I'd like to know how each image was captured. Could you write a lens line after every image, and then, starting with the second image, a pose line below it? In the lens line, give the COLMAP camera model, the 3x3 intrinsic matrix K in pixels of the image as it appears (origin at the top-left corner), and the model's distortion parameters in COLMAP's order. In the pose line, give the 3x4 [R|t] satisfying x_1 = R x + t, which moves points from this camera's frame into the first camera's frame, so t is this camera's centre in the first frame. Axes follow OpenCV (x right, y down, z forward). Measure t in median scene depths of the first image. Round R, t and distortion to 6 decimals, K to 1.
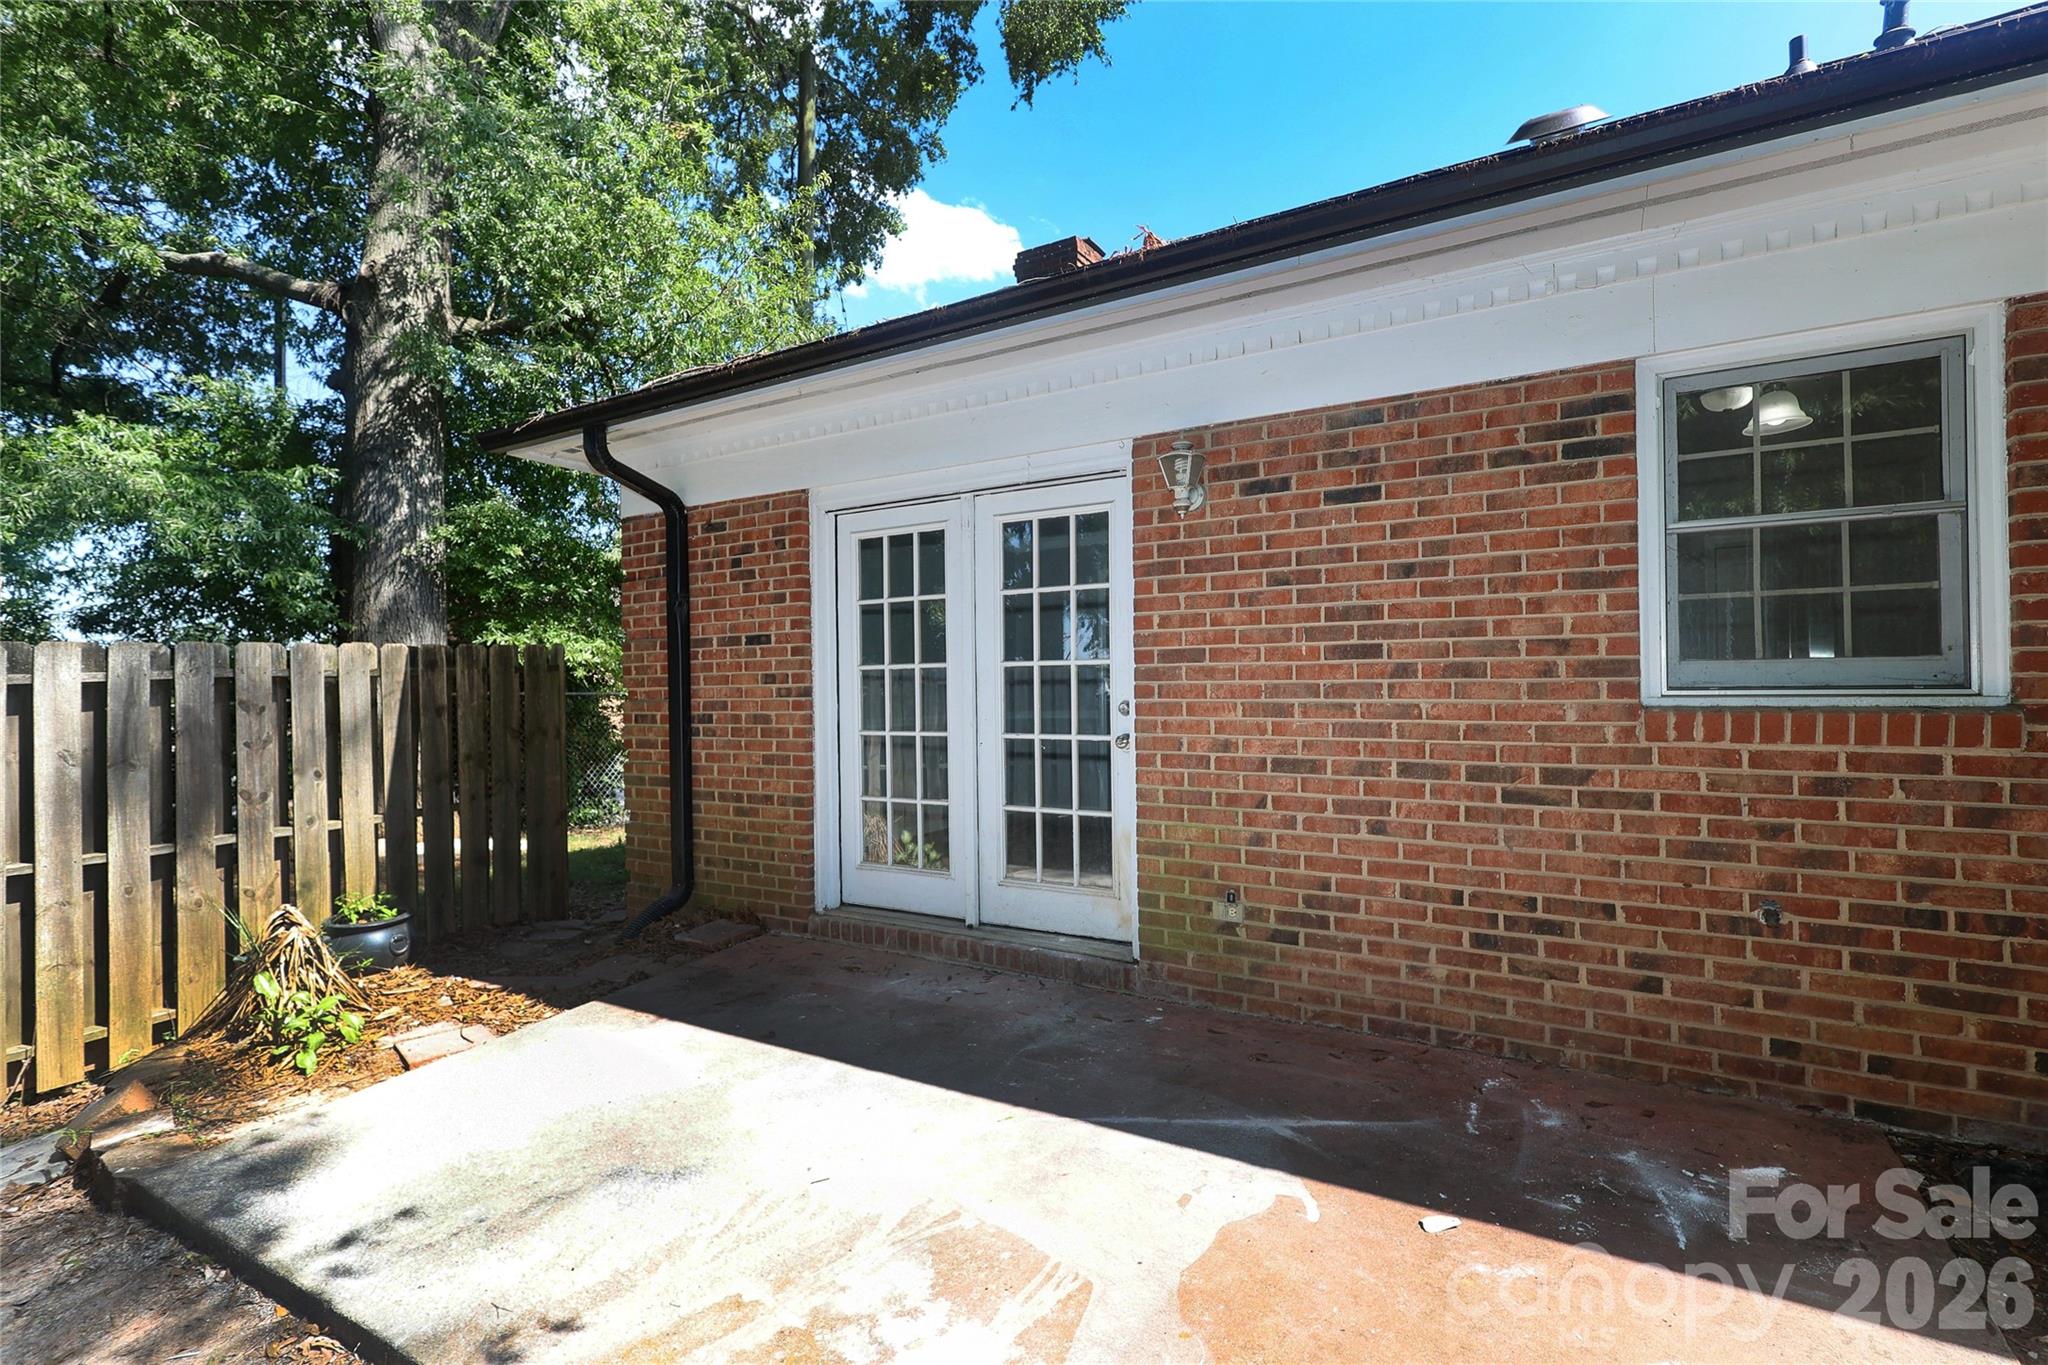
lens RADIAL K [[978.4, 0, 1032.2], [0, 978.4, 681.5], [0, 0, 1]] dist [0.001625, -0.000478]
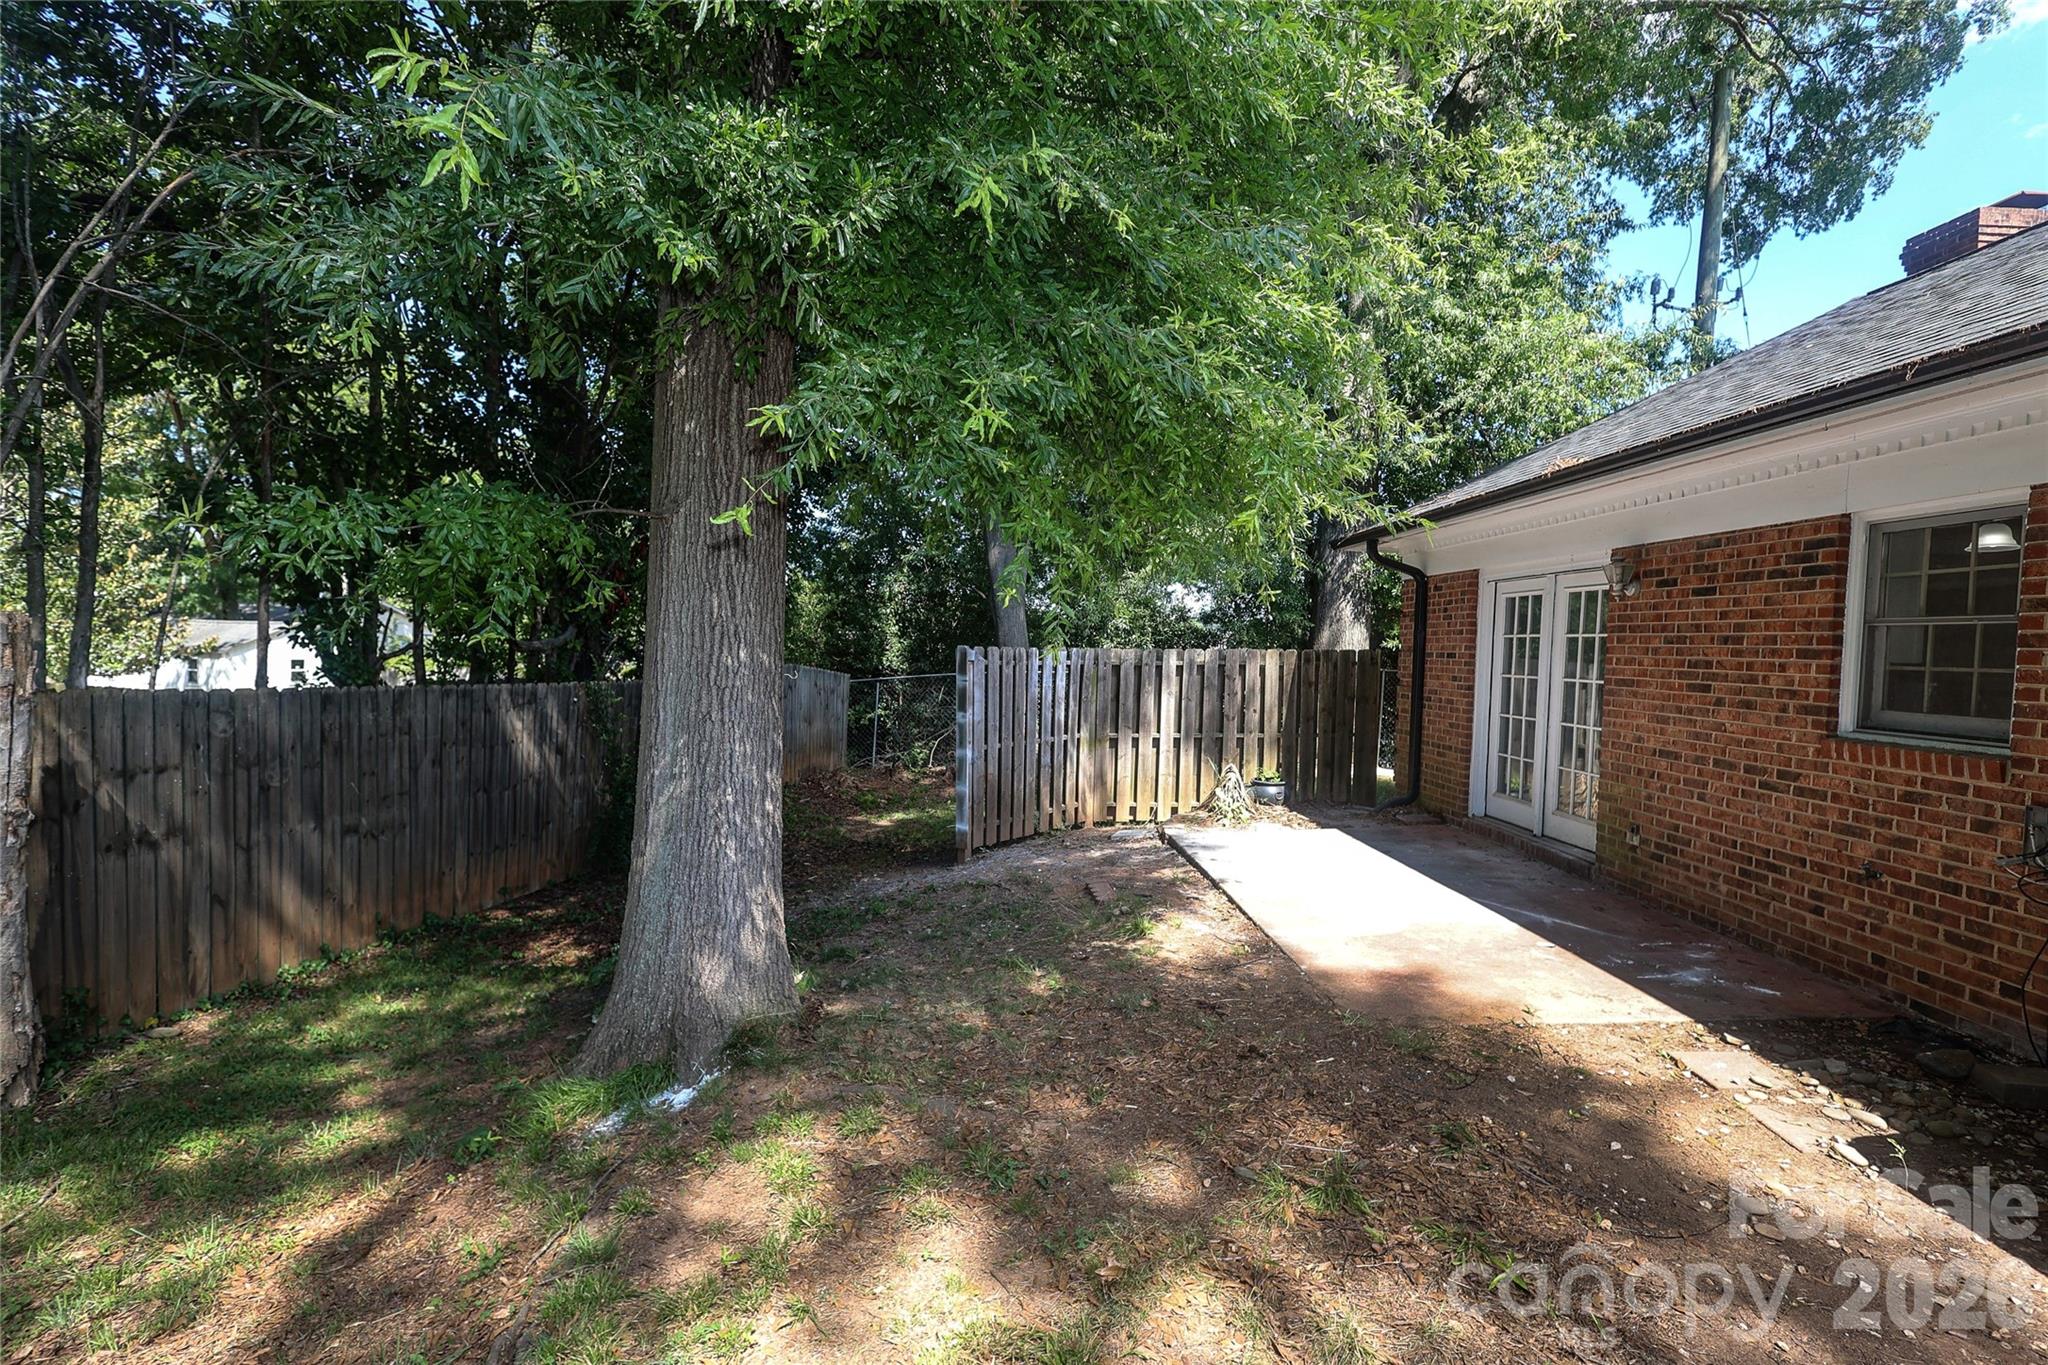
lens RADIAL K [[978.4, 0, 1032.2], [0, 978.4, 681.5], [0, 0, 1]] dist [0.001625, -0.000478]
pose [[0.558997, 0.063502, -0.826734, 1.138785], [-0.036692, 0.997981, 0.051846, -0.091760], [0.828357, 0.001353, 0.560198, -0.894830]]
